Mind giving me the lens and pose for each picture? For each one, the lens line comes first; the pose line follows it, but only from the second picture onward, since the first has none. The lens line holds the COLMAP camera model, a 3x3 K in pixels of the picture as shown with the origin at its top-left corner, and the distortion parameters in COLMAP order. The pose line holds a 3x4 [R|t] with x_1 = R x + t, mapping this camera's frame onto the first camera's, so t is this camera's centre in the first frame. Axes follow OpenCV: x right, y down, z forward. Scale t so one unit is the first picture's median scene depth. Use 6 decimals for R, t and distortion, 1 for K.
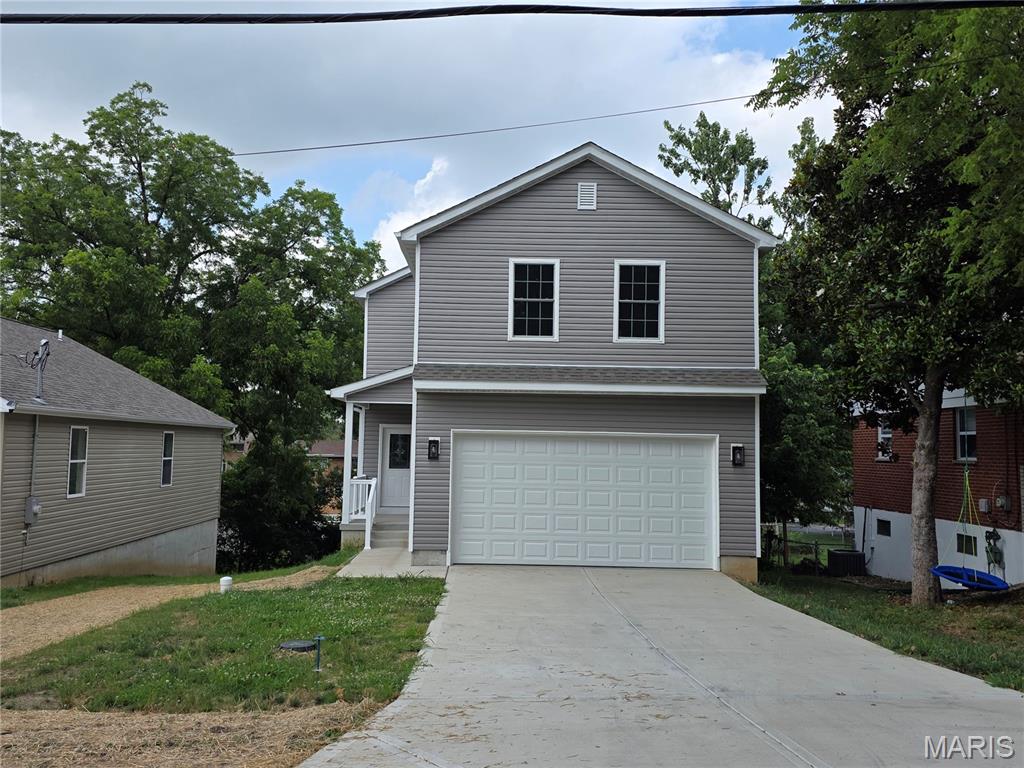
lens RADIAL K [[938.1, 0, 486.8], [0, 938.1, 363.6], [0, 0, 1]] dist [0.168146, -0.276361]
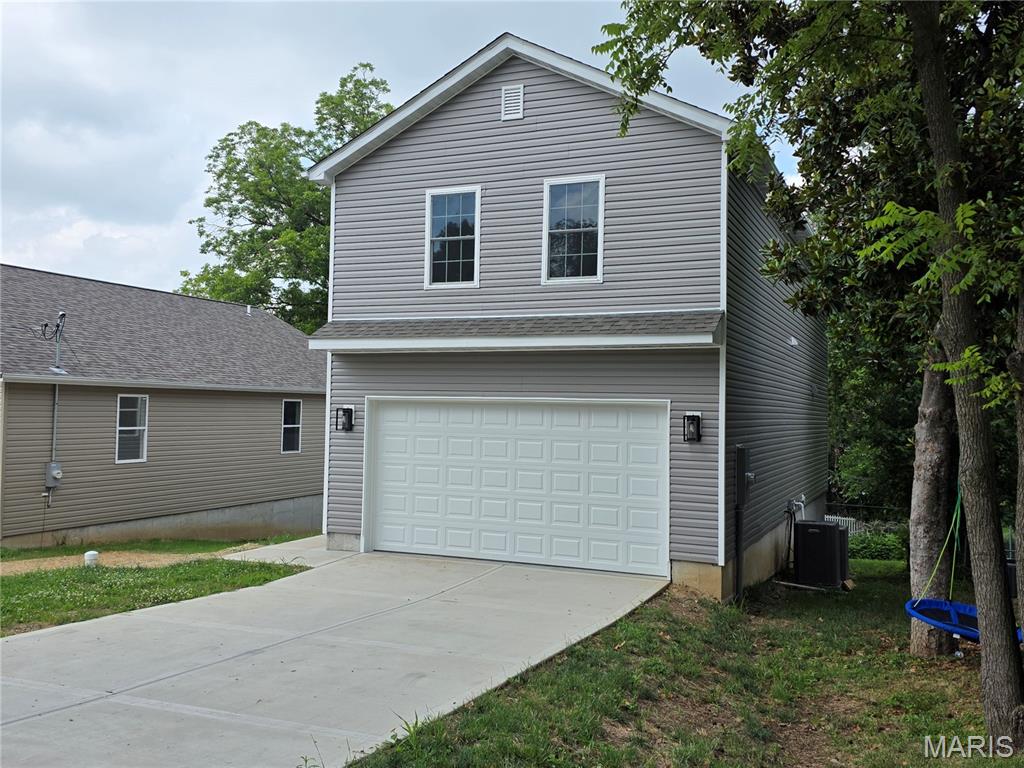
lens RADIAL K [[938.1, 0, 486.8], [0, 938.1, 363.6], [0, 0, 1]] dist [0.168146, -0.276361]
pose [[0.910230, -0.020634, -0.413589, 0.416573], [0.033920, 0.999117, 0.024805, 0.022504], [0.412712, -0.036607, 0.910126, 0.256240]]
